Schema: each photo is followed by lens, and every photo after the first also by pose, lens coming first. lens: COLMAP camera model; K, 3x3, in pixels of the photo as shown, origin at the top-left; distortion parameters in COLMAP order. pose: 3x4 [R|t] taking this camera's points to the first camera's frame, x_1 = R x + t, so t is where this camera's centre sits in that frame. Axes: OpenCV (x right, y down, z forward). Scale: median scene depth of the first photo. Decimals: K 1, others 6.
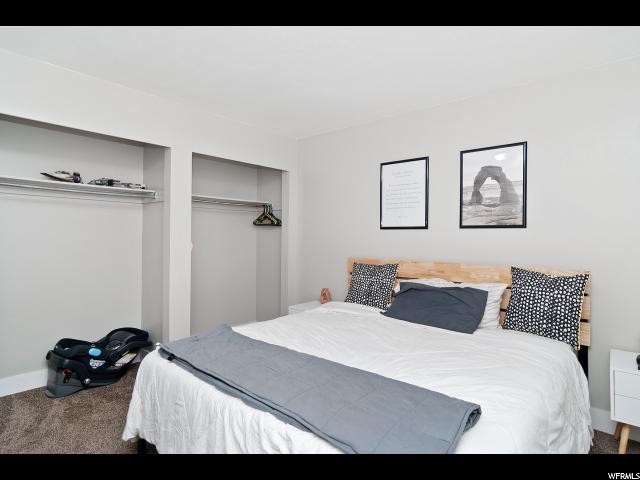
lens RADIAL K [[350.7, 0, 320.9], [0, 350.7, 238.5], [0, 0, 1]] dist [-0.000337, 0.000092]
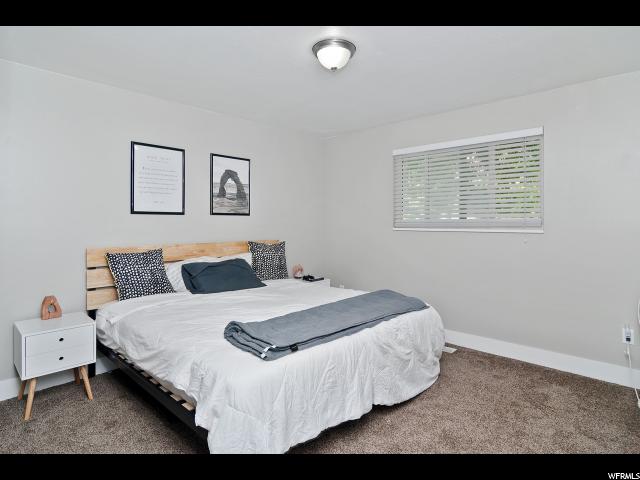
lens RADIAL K [[350.7, 0, 320.9], [0, 350.7, 238.5], [0, 0, 1]] dist [-0.000337, 0.000092]
pose [[0.065900, -0.050951, 0.996525, -0.846176], [0.008458, 0.998688, 0.050503, -0.005118], [-0.997790, 0.005100, 0.066244, 0.535859]]
